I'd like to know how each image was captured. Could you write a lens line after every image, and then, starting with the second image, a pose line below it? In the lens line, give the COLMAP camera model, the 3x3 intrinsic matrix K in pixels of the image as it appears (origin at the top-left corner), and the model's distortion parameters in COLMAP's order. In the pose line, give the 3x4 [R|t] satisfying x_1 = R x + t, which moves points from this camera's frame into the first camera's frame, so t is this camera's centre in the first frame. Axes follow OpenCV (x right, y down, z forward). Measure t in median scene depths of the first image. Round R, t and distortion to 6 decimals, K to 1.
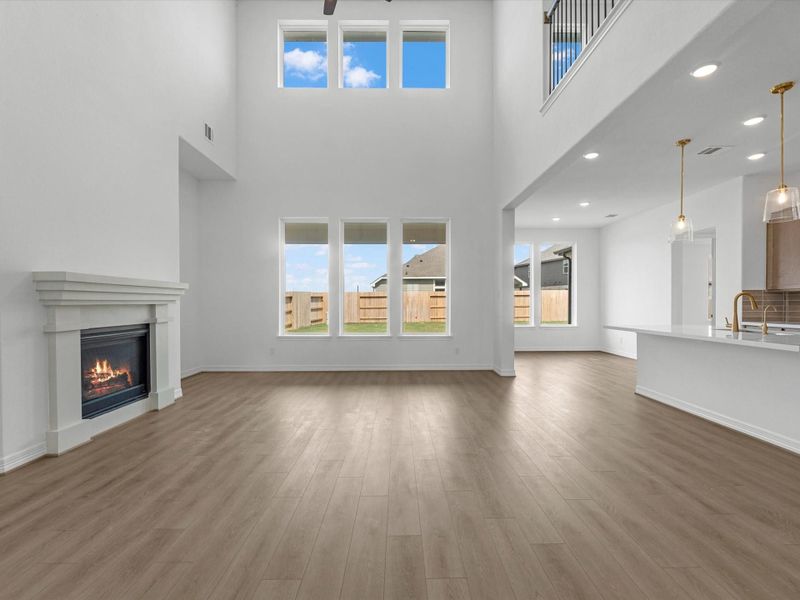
lens RADIAL K [[371.6, 0, 400.0], [0, 371.6, 300.0], [0, 0, 1]] dist [-0.002712, -0.000173]
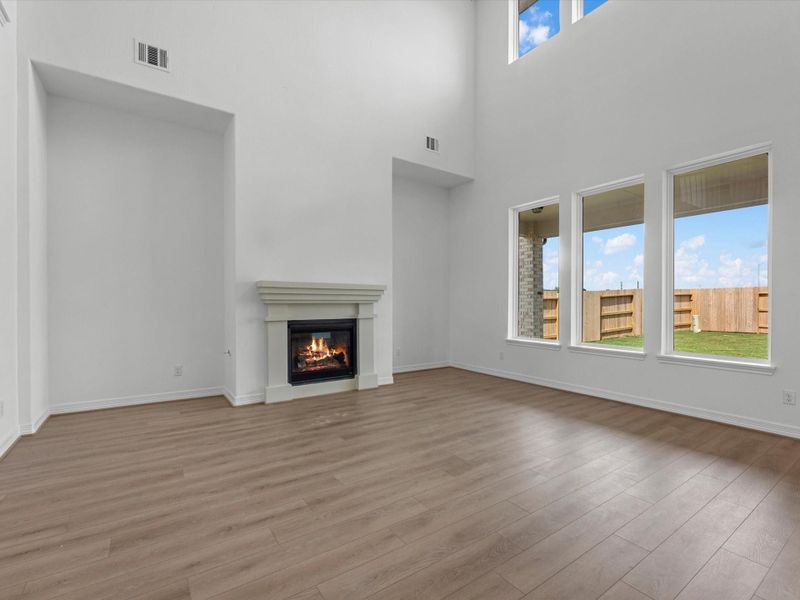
lens RADIAL K [[371.6, 0, 400.0], [0, 371.6, 300.0], [0, 0, 1]] dist [-0.002712, -0.000173]
pose [[0.555151, -0.002818, -0.831745, 0.442829], [0.003266, 0.999994, -0.001207, 0.002836], [0.831743, -0.002046, 0.555157, 0.443849]]
